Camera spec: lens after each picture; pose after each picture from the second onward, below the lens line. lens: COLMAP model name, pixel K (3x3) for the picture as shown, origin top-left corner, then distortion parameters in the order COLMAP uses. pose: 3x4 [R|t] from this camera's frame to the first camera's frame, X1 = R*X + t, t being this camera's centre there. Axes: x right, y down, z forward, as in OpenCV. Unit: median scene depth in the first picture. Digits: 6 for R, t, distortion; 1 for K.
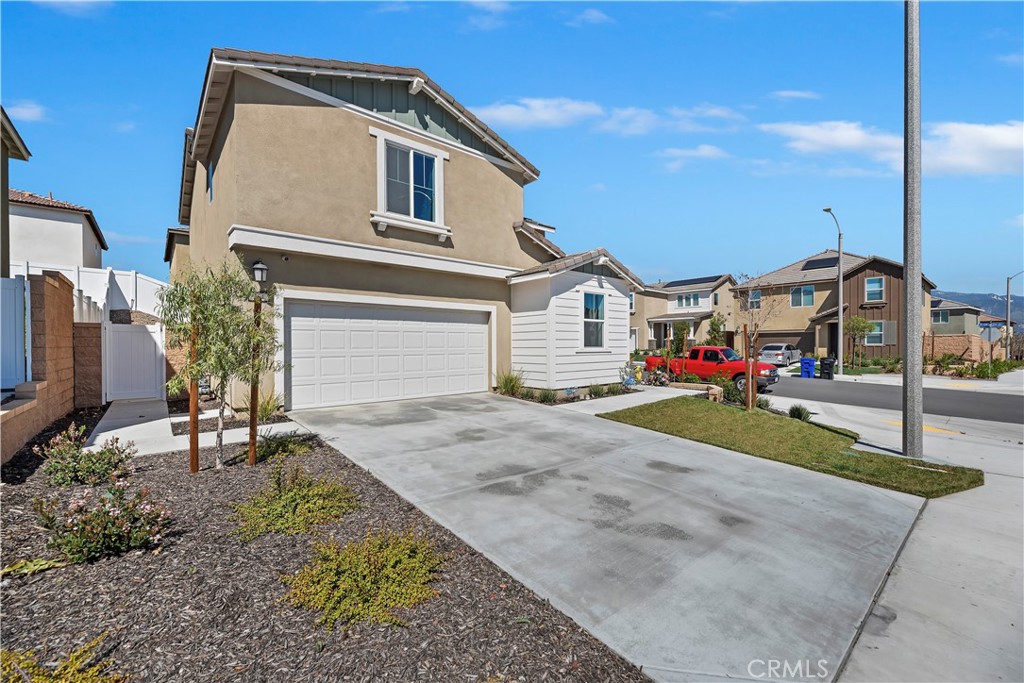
lens RADIAL K [[424.2, 0, 542.5], [0, 424.2, 346.2], [0, 0, 1]] dist [-0.000962, -0.000054]
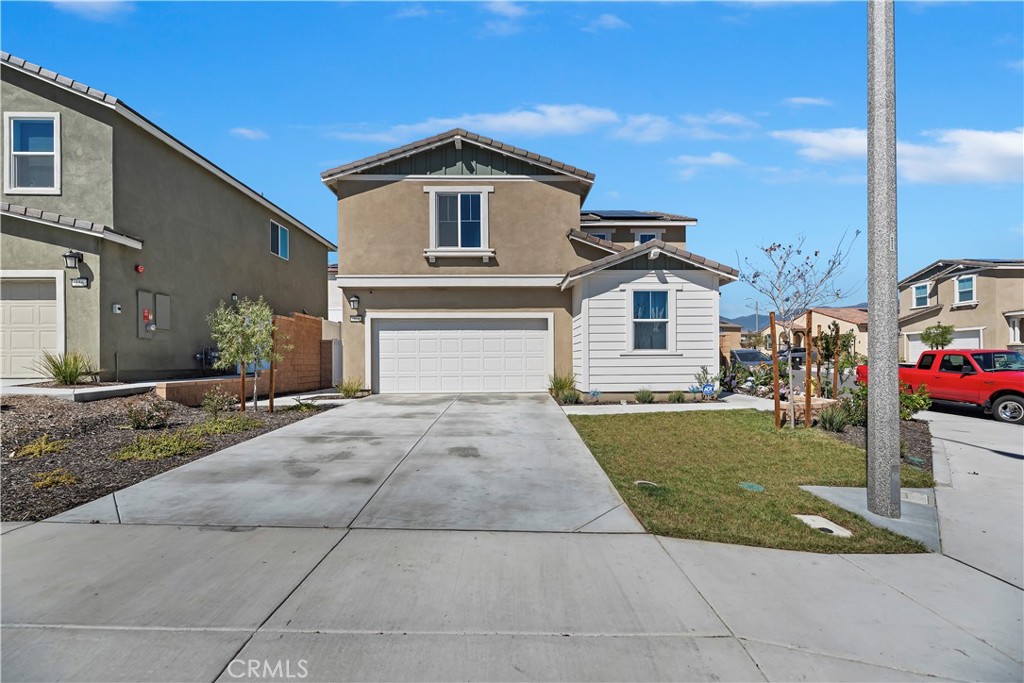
lens RADIAL K [[521.7, 0, 701.6], [0, 521.7, 365.1], [0, 0, 1]] dist [0.002513, -0.000461]
pose [[0.760879, -0.008270, -0.648841, 1.228179], [0.003872, 0.999959, -0.008206, 0.059677], [0.648882, 0.003731, 0.760880, 0.289721]]
